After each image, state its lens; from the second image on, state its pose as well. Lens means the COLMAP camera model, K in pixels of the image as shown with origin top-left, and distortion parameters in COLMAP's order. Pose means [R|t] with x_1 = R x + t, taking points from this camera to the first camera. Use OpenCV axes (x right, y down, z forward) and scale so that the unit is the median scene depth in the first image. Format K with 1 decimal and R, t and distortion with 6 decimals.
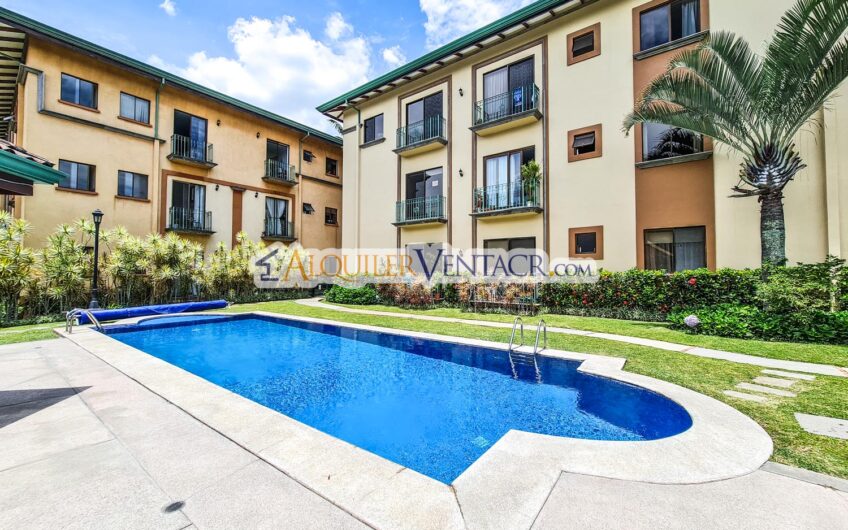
lens RADIAL K [[343.9, 0, 425.9], [0, 343.9, 264.4], [0, 0, 1]] dist [-0.003378, 0.000133]
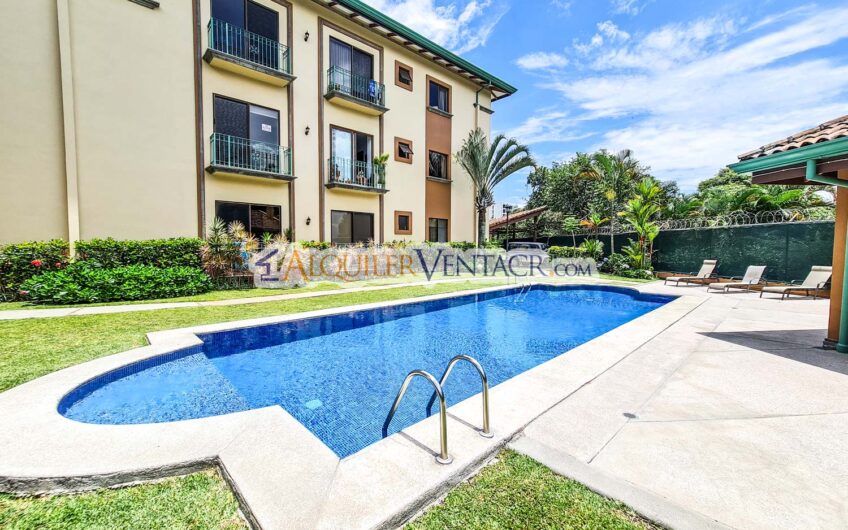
lens RADIAL K [[343.9, 0, 426.4], [0, 343.9, 267.2], [0, 0, 1]] dist [-0.003378, 0.000133]
pose [[0.182537, -0.052786, 0.981781, -0.763626], [-0.020855, 0.998125, 0.057542, 0.030003], [-0.982978, -0.030978, 0.181094, 0.545317]]
